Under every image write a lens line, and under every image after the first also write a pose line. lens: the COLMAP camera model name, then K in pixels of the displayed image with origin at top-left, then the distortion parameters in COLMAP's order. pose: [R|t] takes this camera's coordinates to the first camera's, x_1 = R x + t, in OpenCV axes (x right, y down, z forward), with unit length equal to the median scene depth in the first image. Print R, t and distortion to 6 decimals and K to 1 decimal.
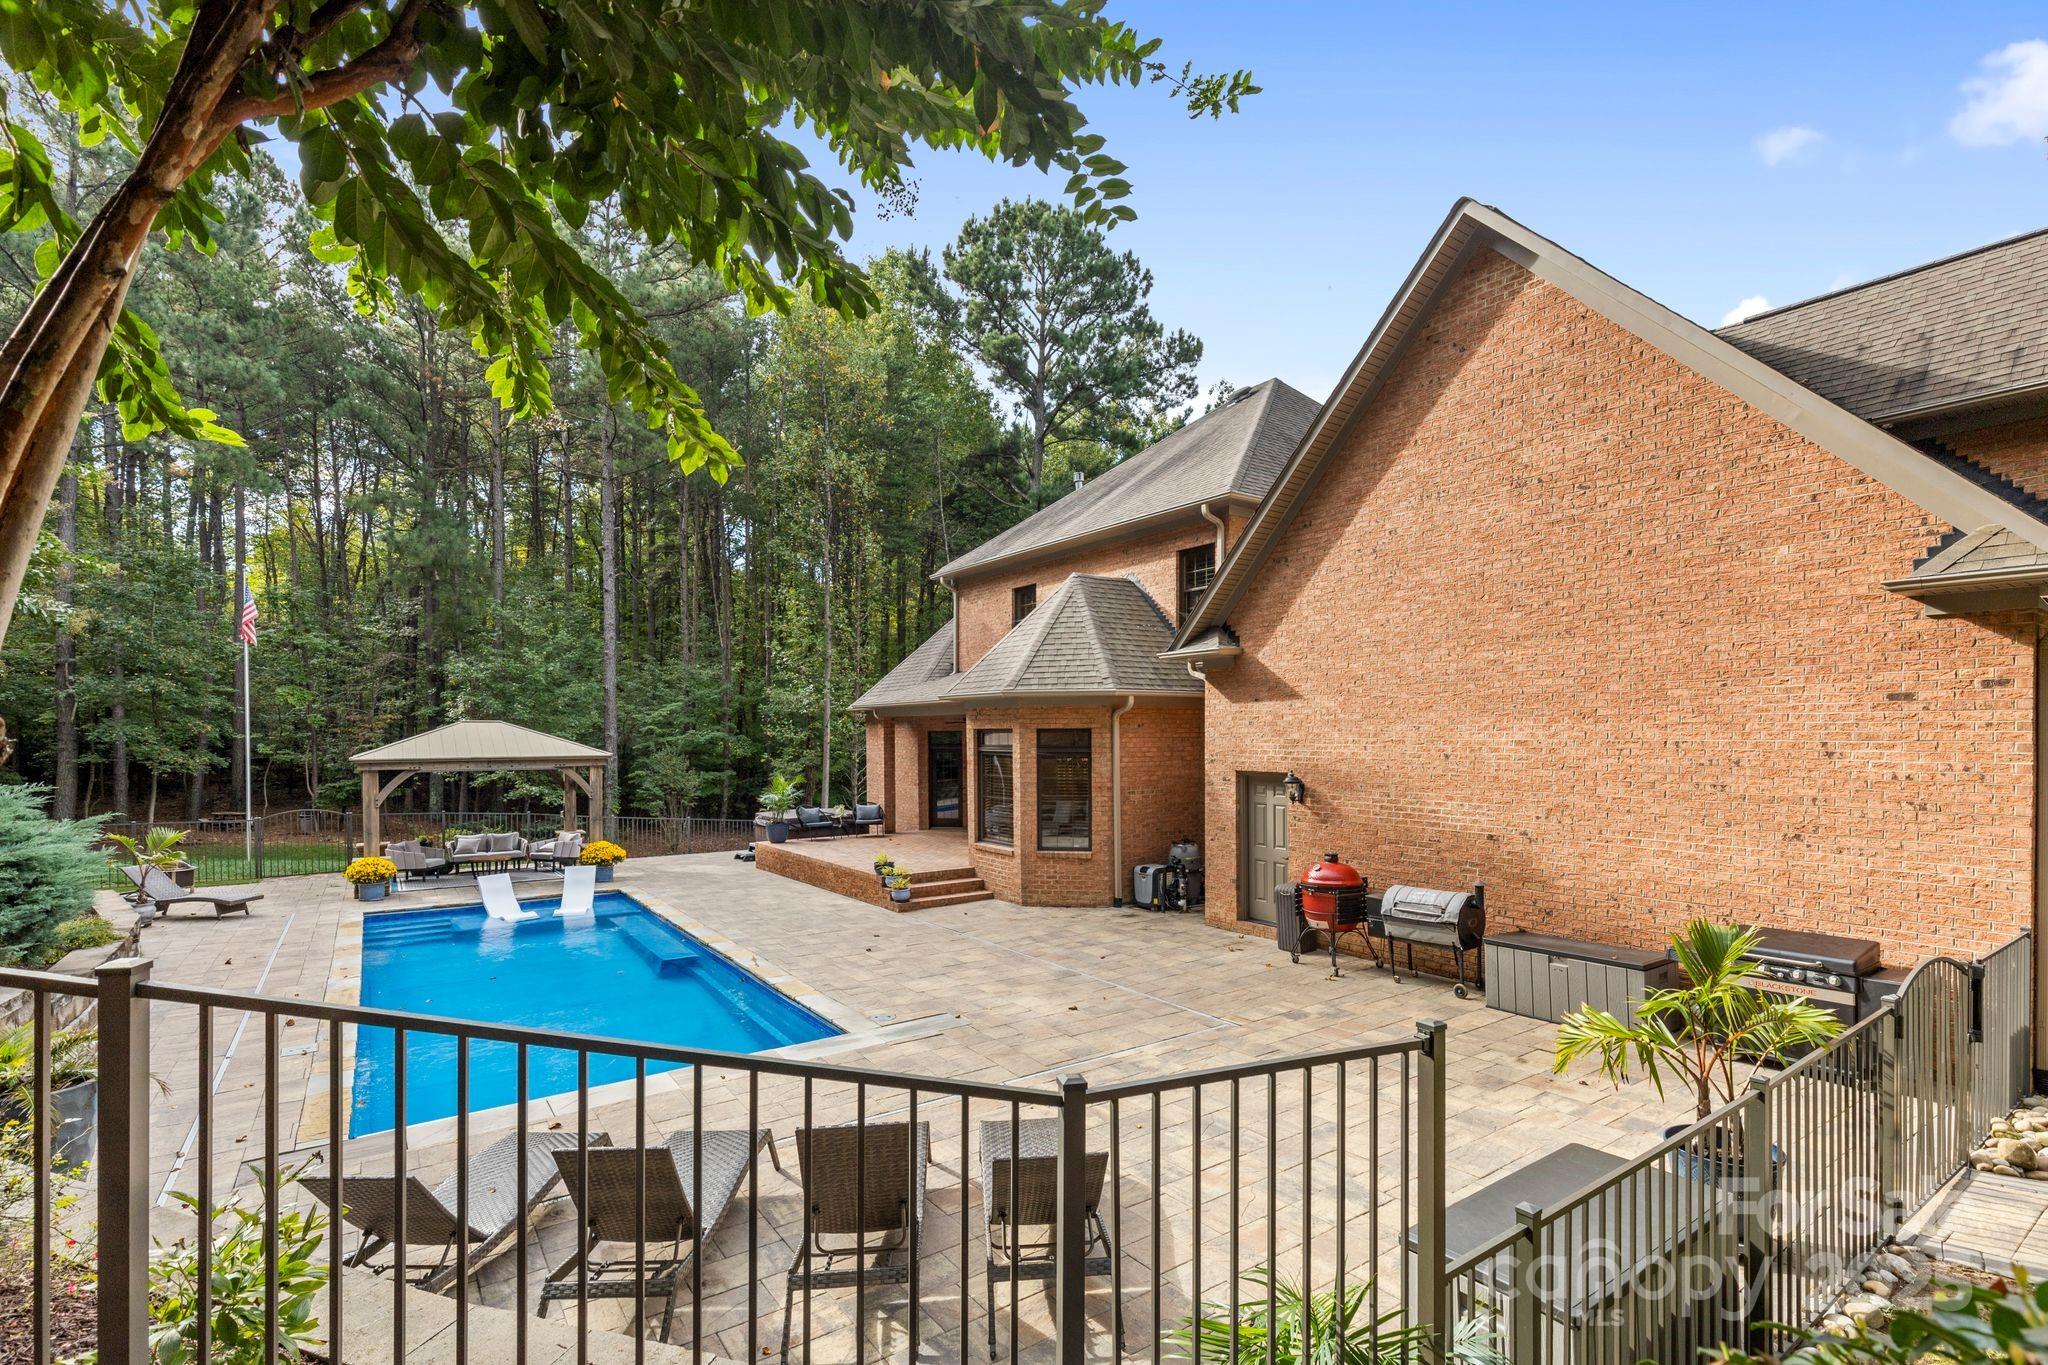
lens RADIAL K [[938.1, 0, 1026.0], [0, 938.1, 708.5], [0, 0, 1]] dist [0.011924, -0.000790]
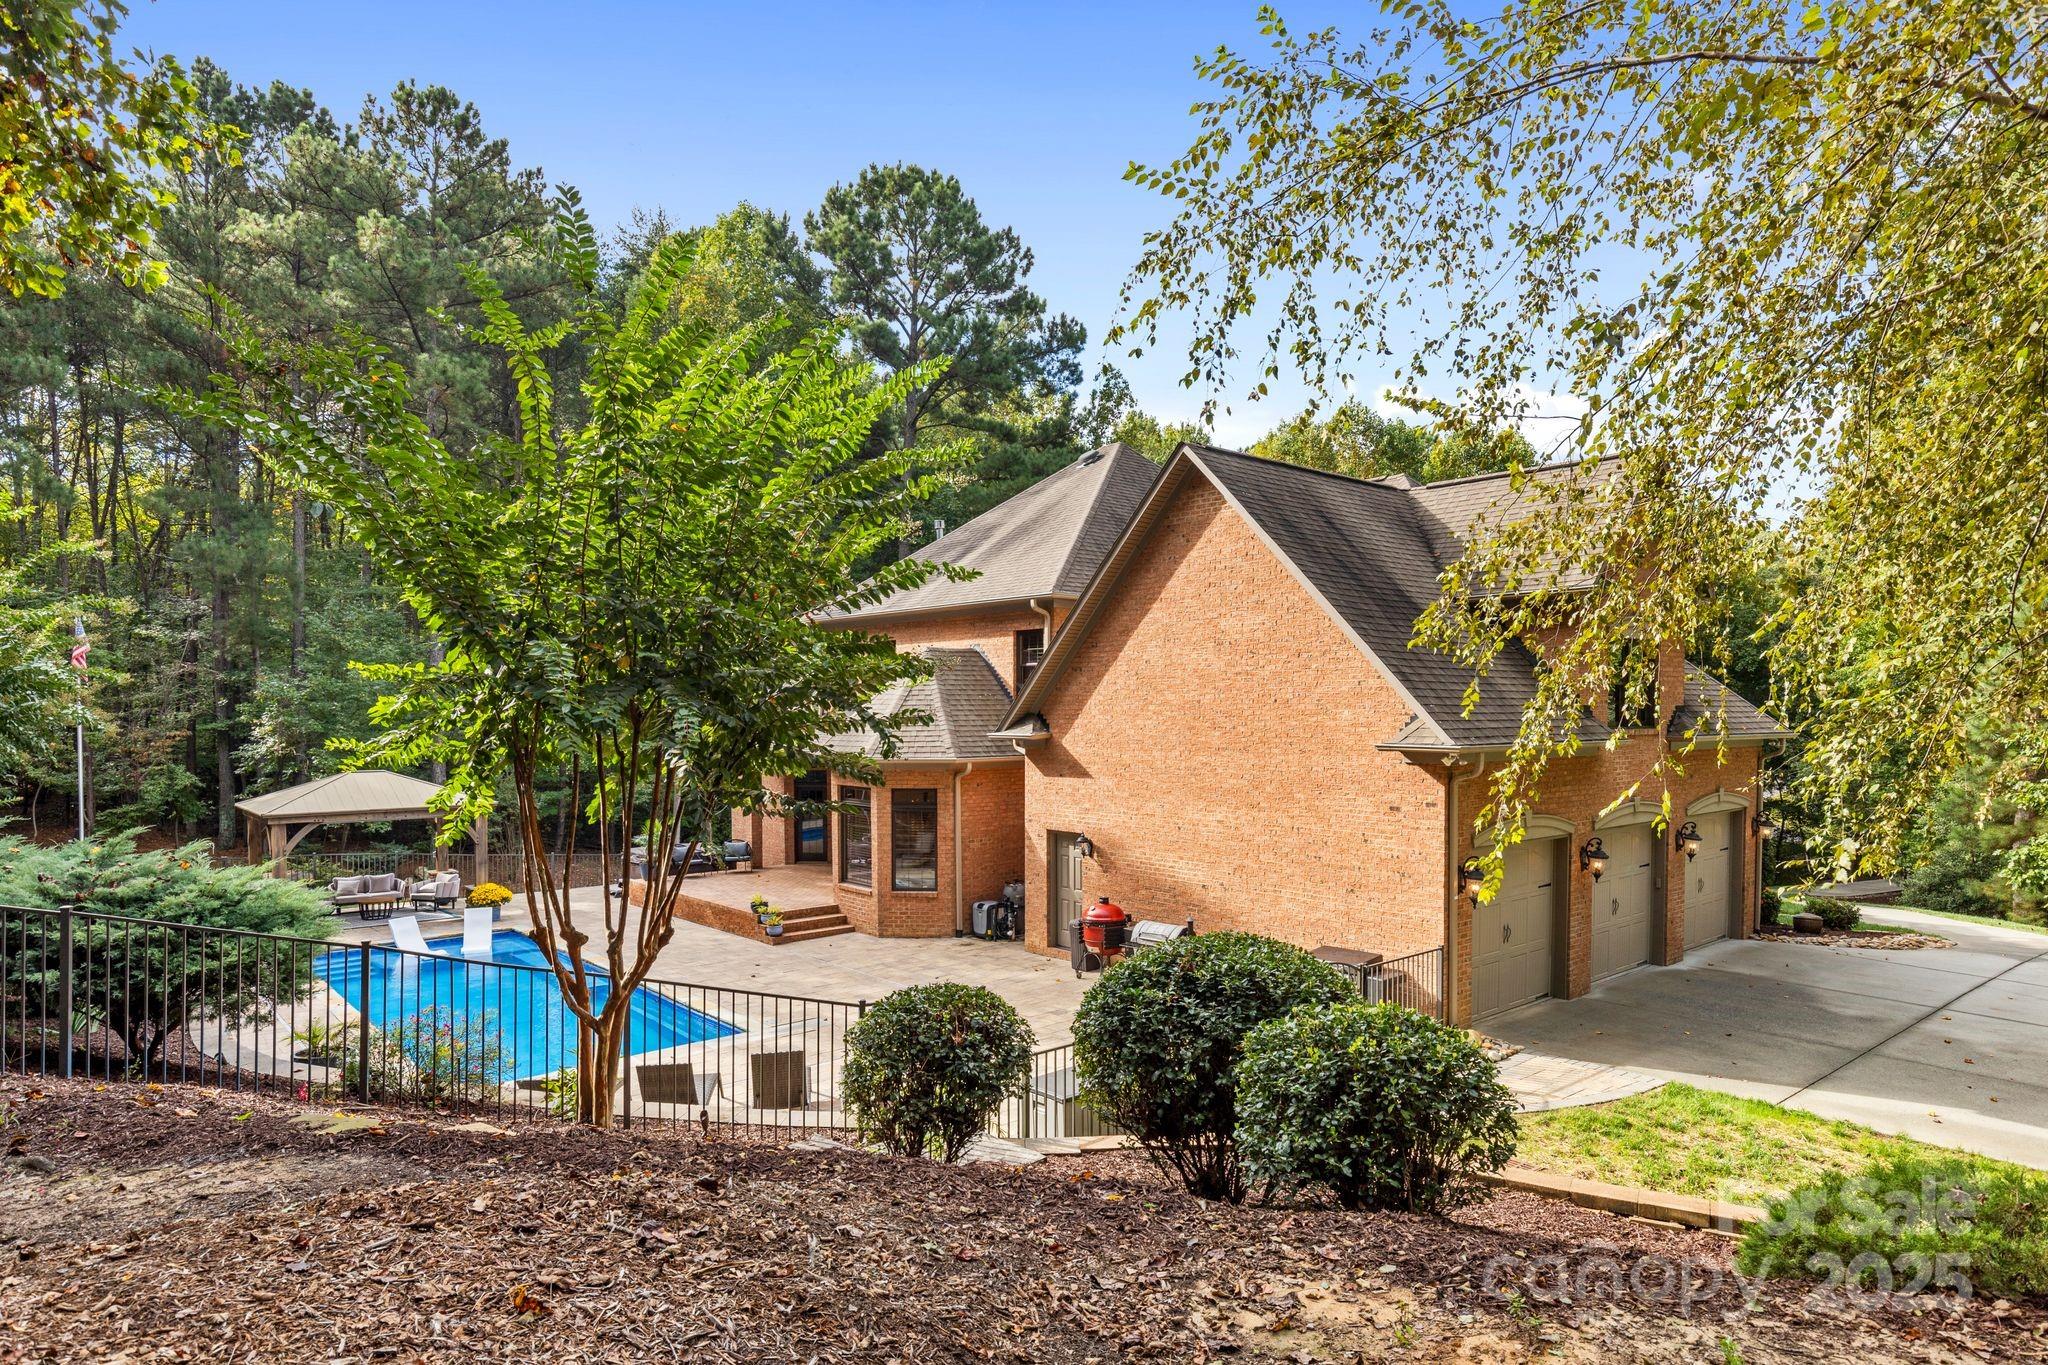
lens RADIAL K [[1199.8, 0, 1027.3], [0, 1199.8, 702.1], [0, 0, 1]] dist [0.004421, 0.001175]
pose [[0.995047, 0.001226, 0.099397, 0.029542], [-0.003582, 0.999717, 0.023522, -0.115364], [-0.099340, -0.023762, 0.994770, -0.485418]]
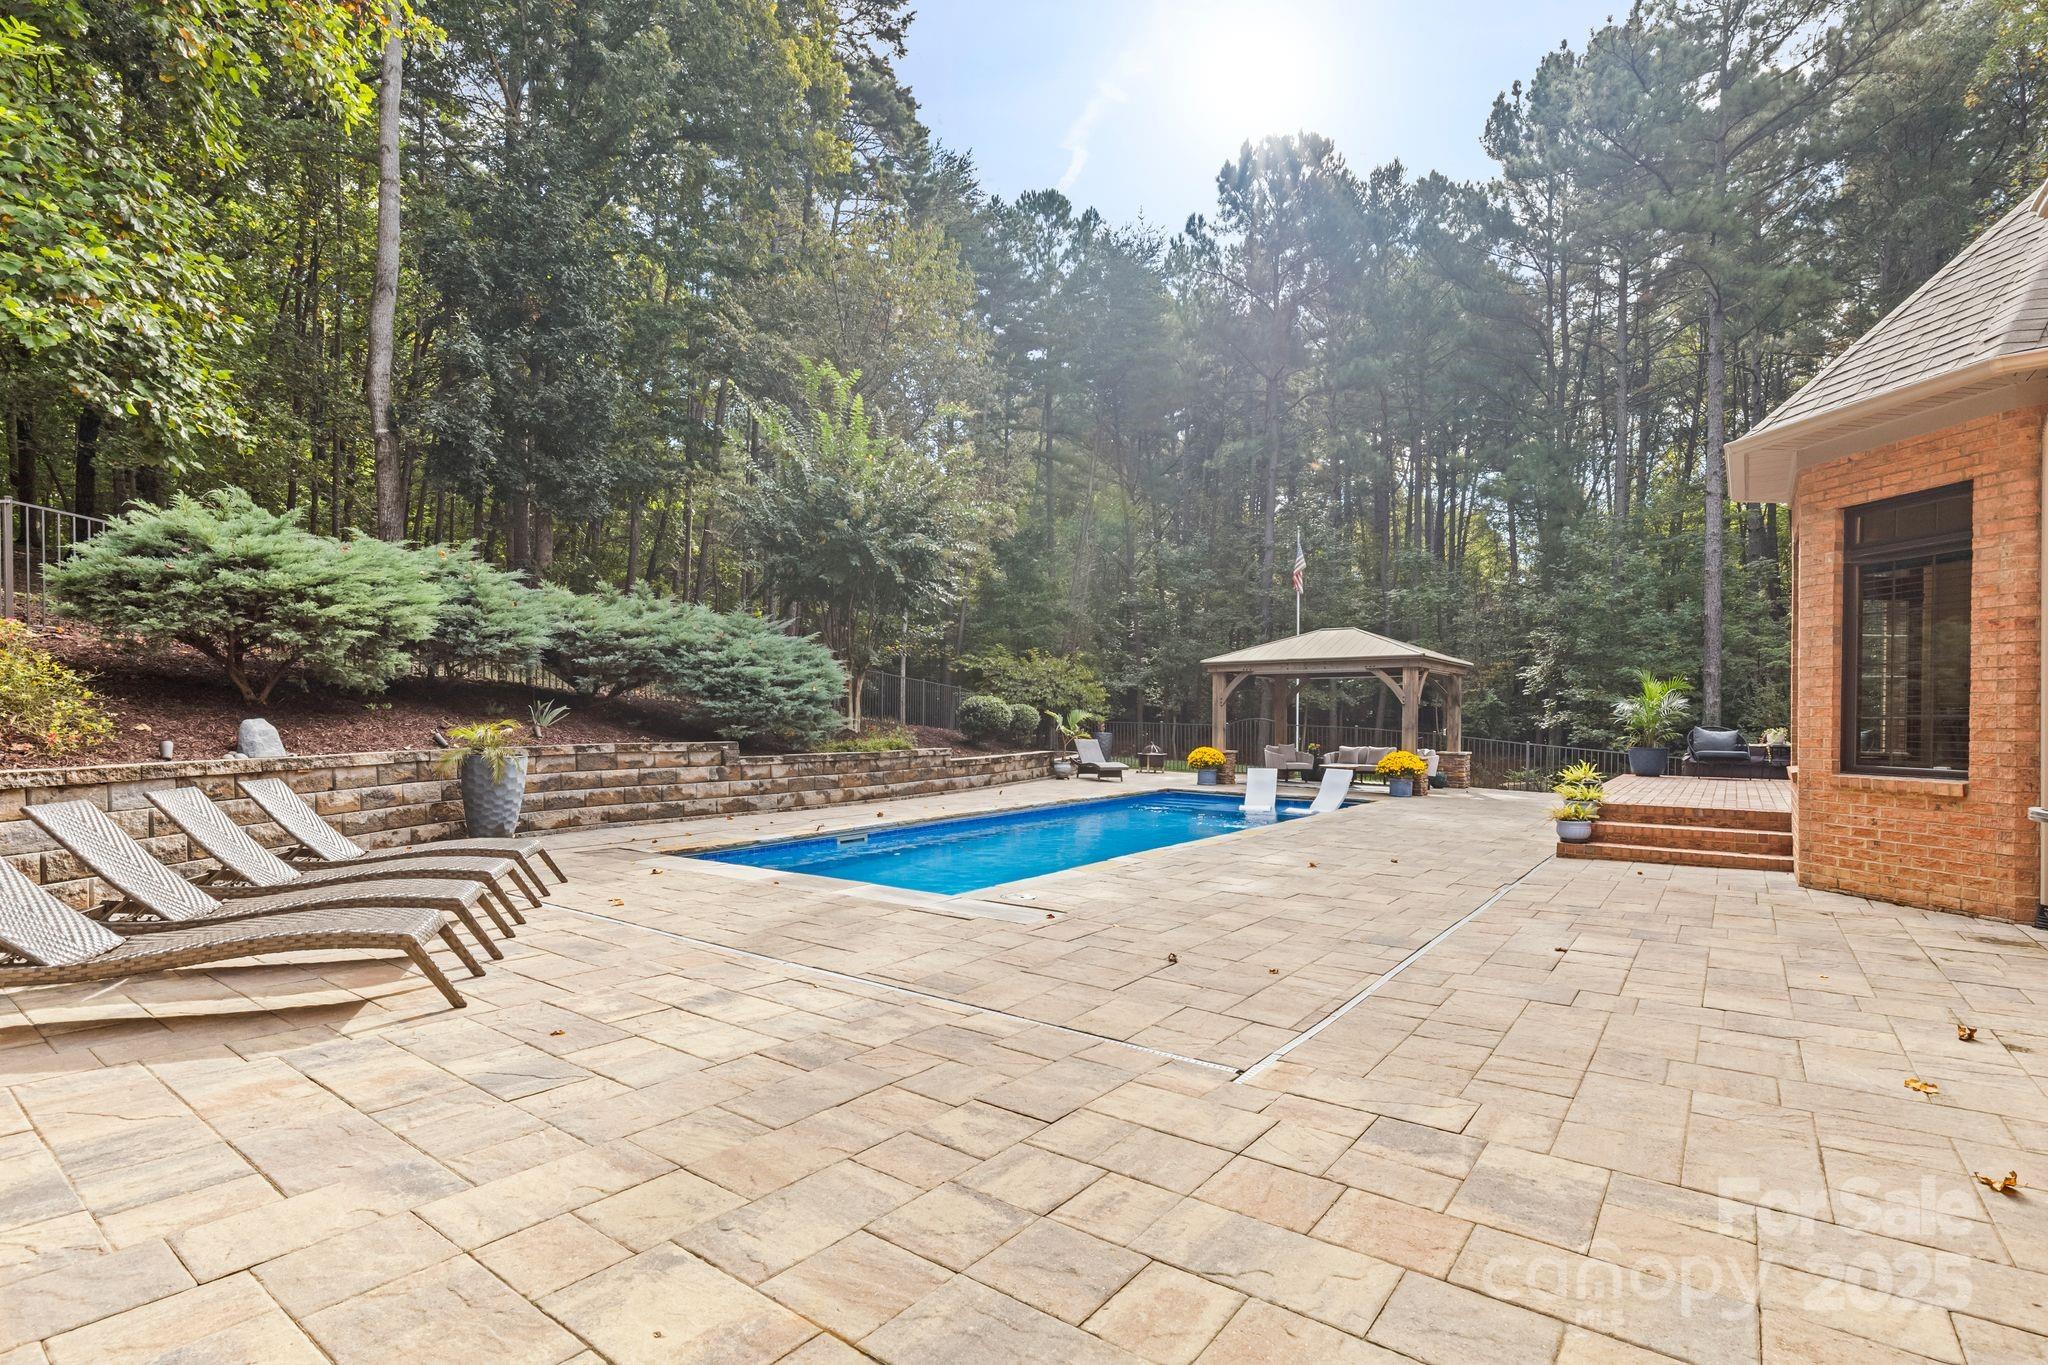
lens RADIAL K [[938.1, 0, 1026.1], [0, 938.1, 700.6], [0, 0, 1]] dist [0.011924, -0.000790]
pose [[0.318640, -0.007581, -0.947846, 0.303265], [0.017000, 0.999853, -0.002282, 0.102829], [0.947723, -0.015386, 0.318722, 0.441685]]
